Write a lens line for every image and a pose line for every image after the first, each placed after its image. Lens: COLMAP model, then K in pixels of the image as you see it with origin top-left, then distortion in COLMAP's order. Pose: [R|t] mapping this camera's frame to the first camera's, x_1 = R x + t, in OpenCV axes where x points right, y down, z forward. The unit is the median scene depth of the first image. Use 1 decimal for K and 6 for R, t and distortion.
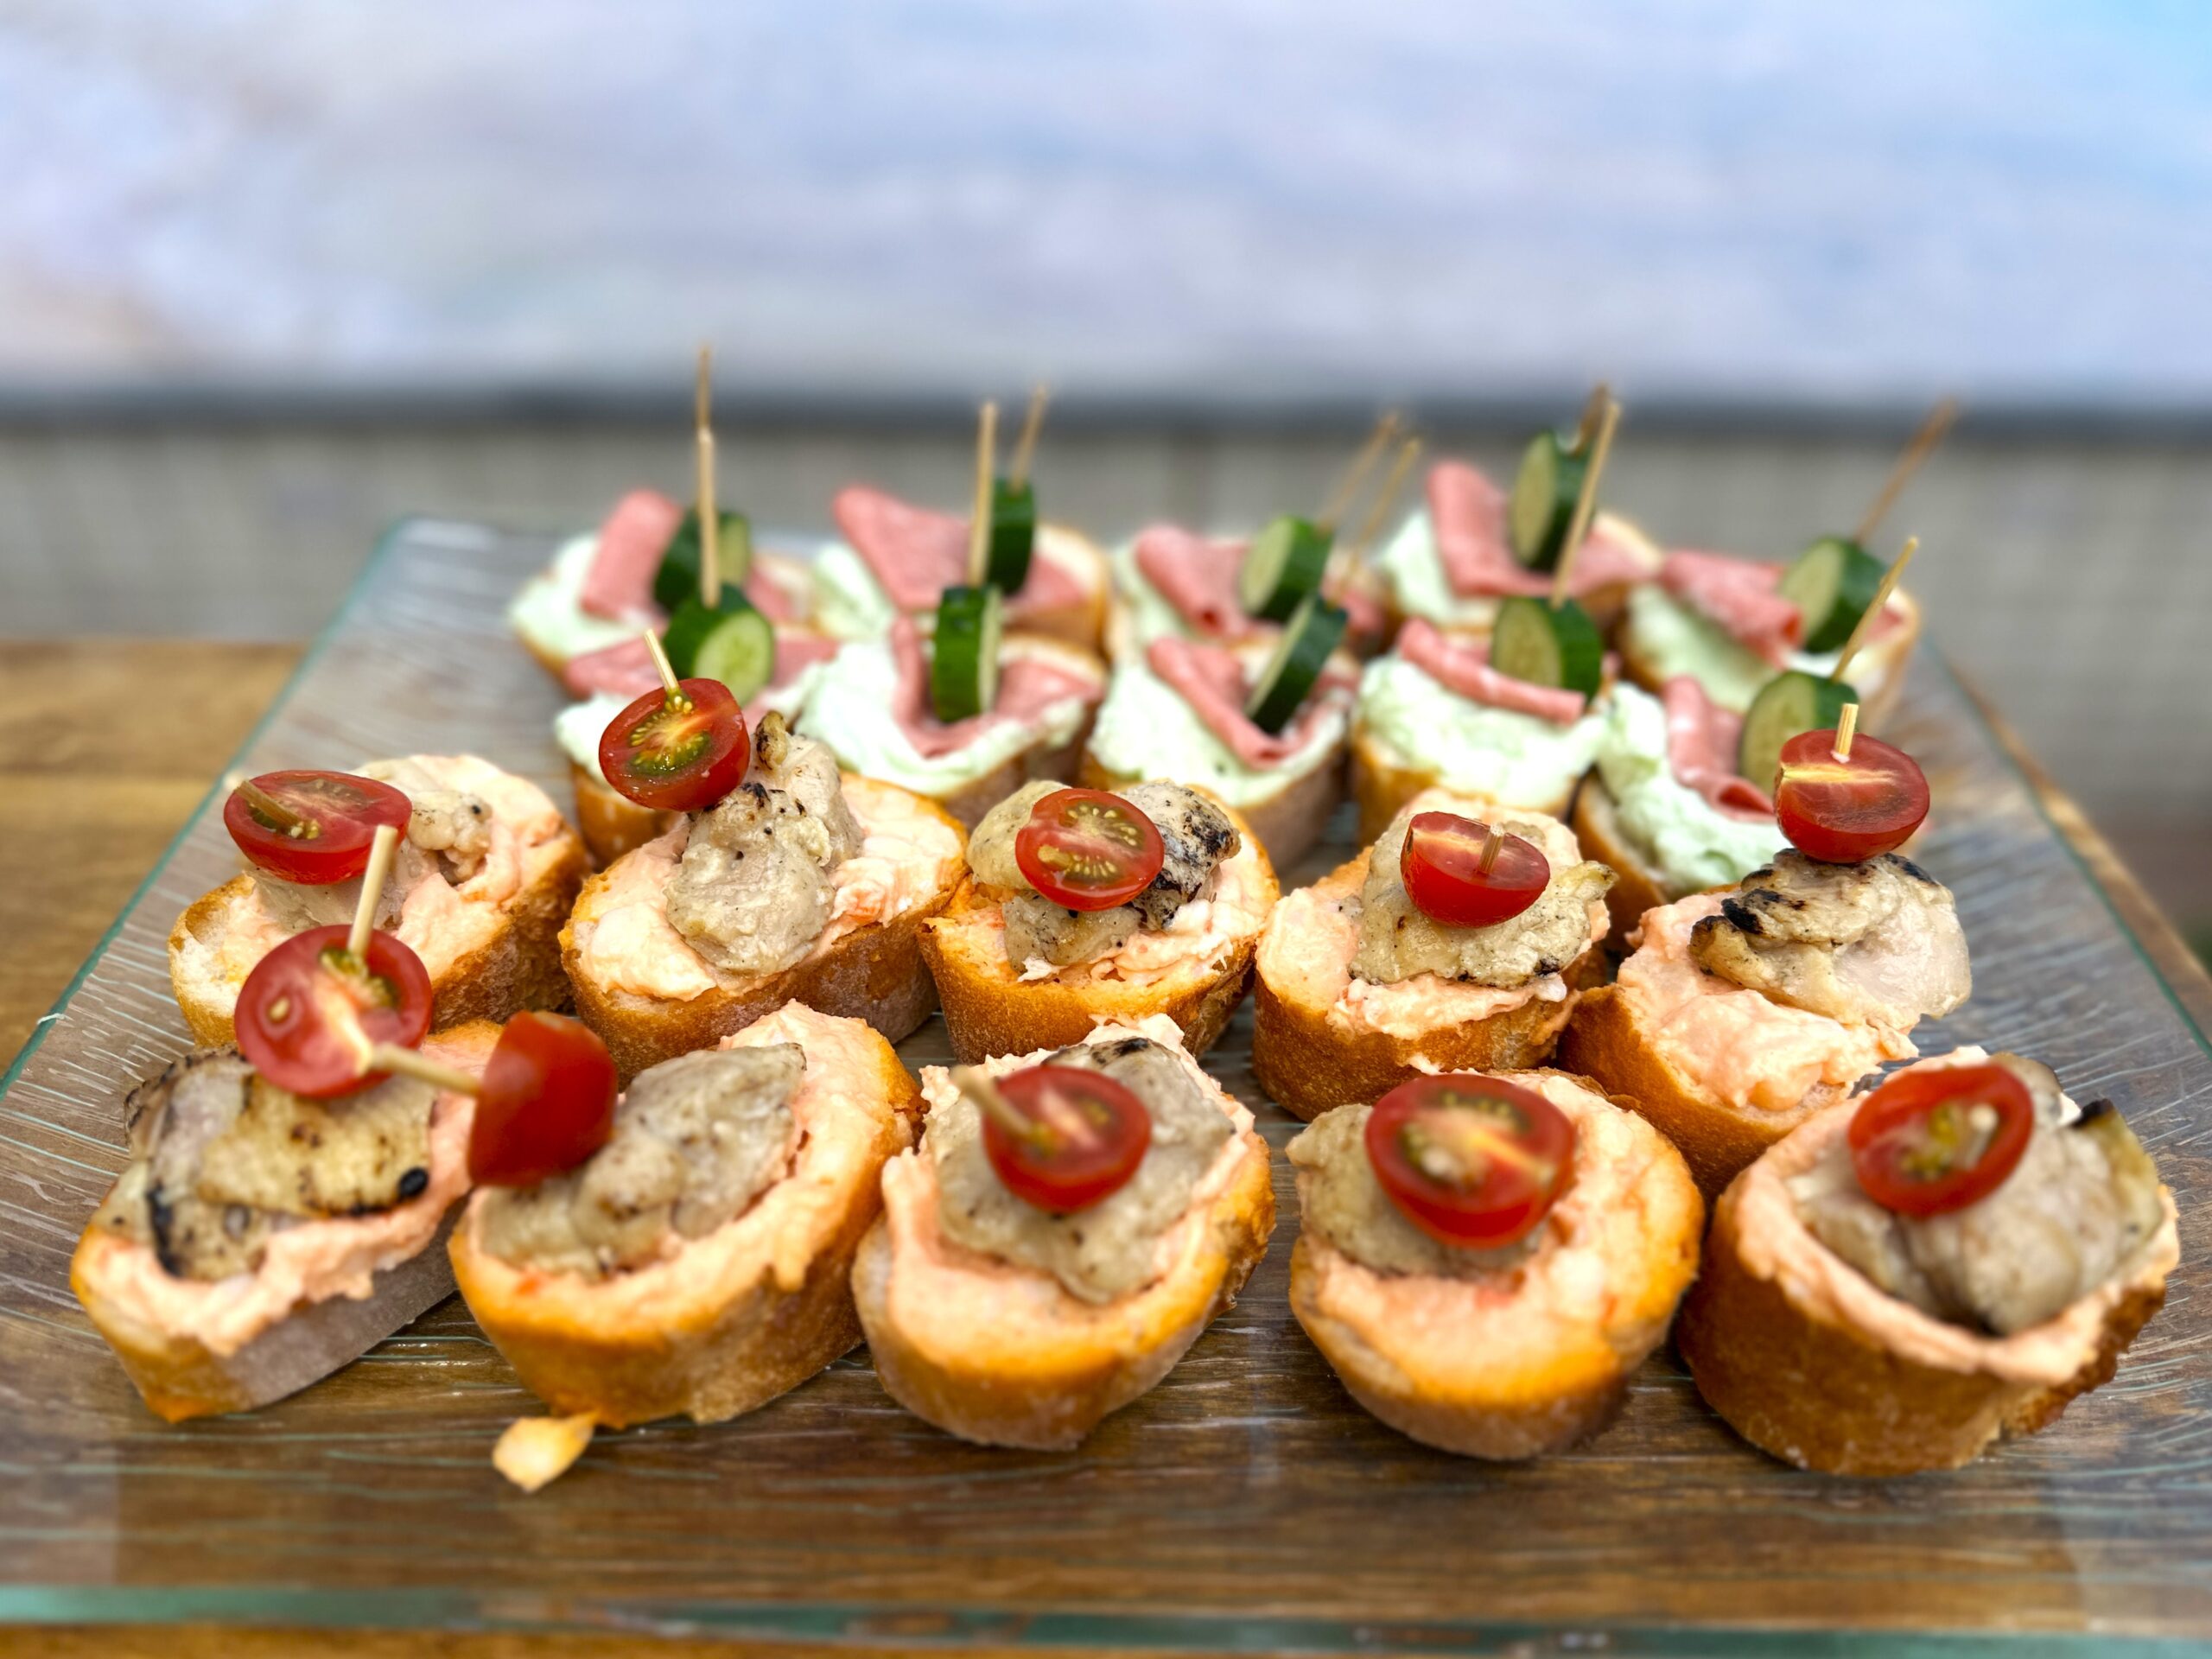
lens RADIAL K [[1553.4, 0, 1102.6], [0, 1553.4, 827.3], [0, 0, 1]] dist [-0.005996, -0.003282]
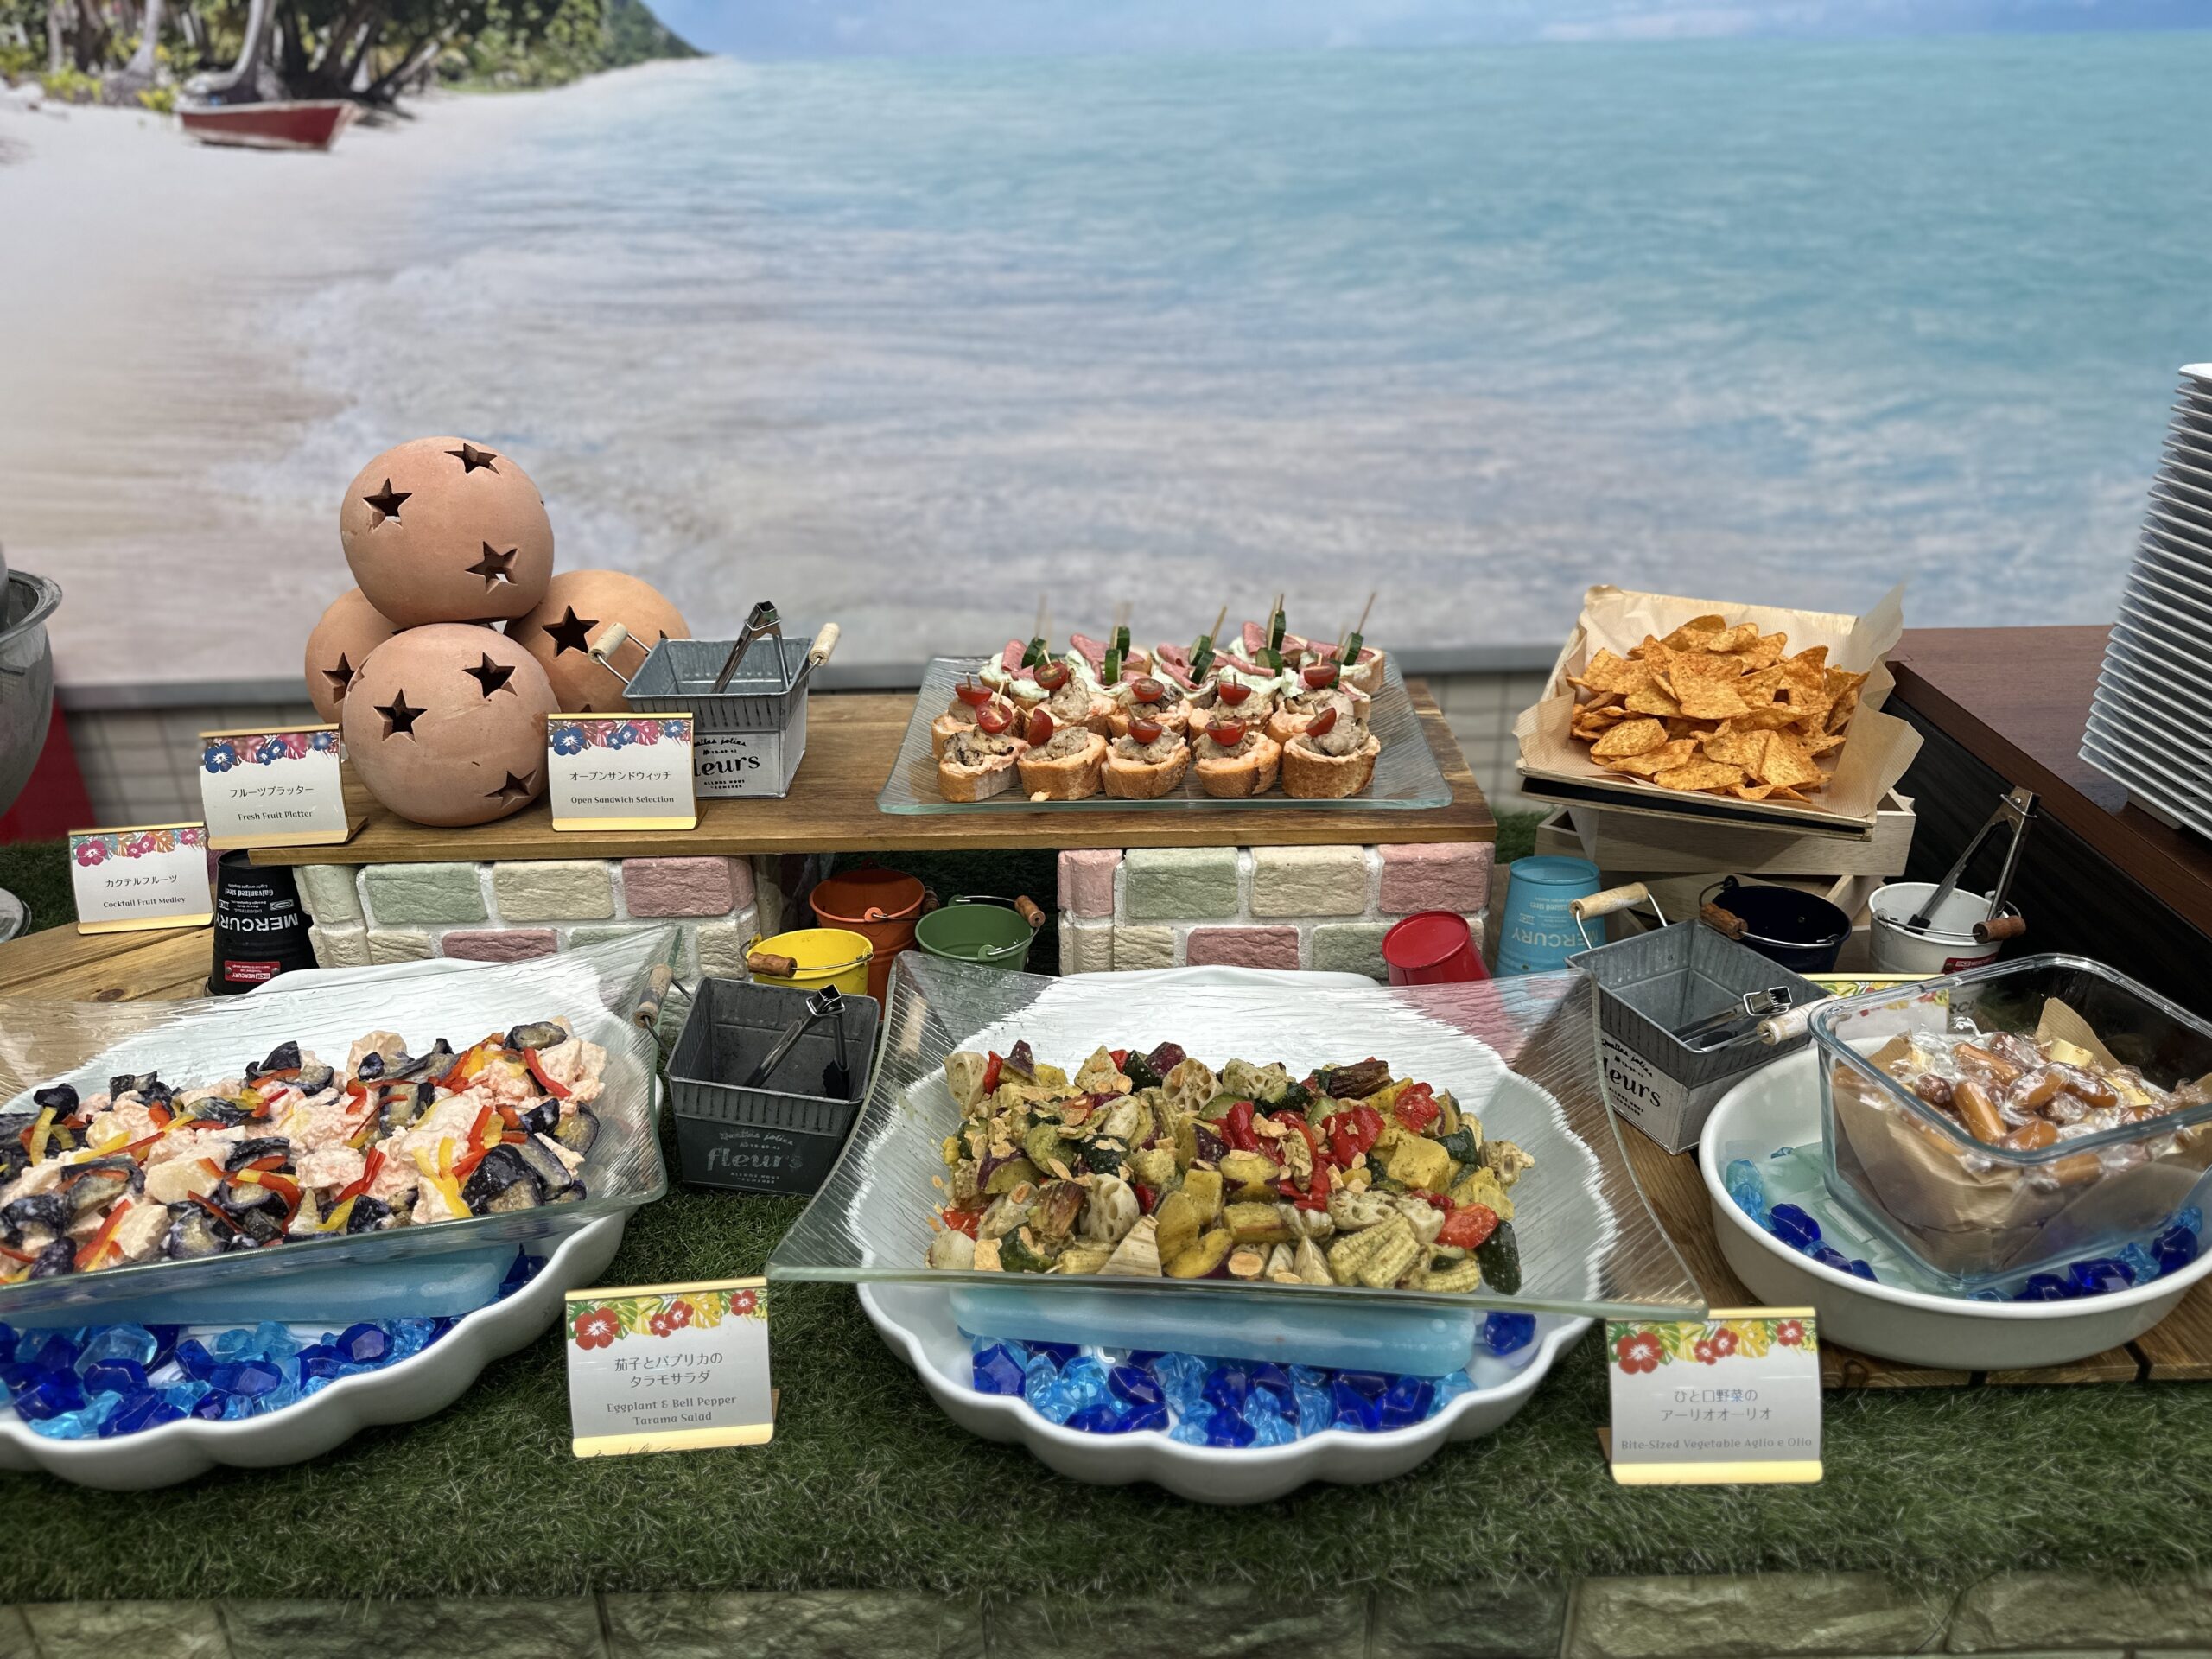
lens RADIAL K [[1553.4, 0, 1105.4], [0, 1553.4, 829.2], [0, 0, 1]] dist [-0.005996, -0.003282]
pose [[0.998750, -0.038881, -0.031406, -0.004365], [0.031030, 0.974960, -0.220207, 1.494889], [0.039181, 0.218957, 0.974948, -3.531949]]
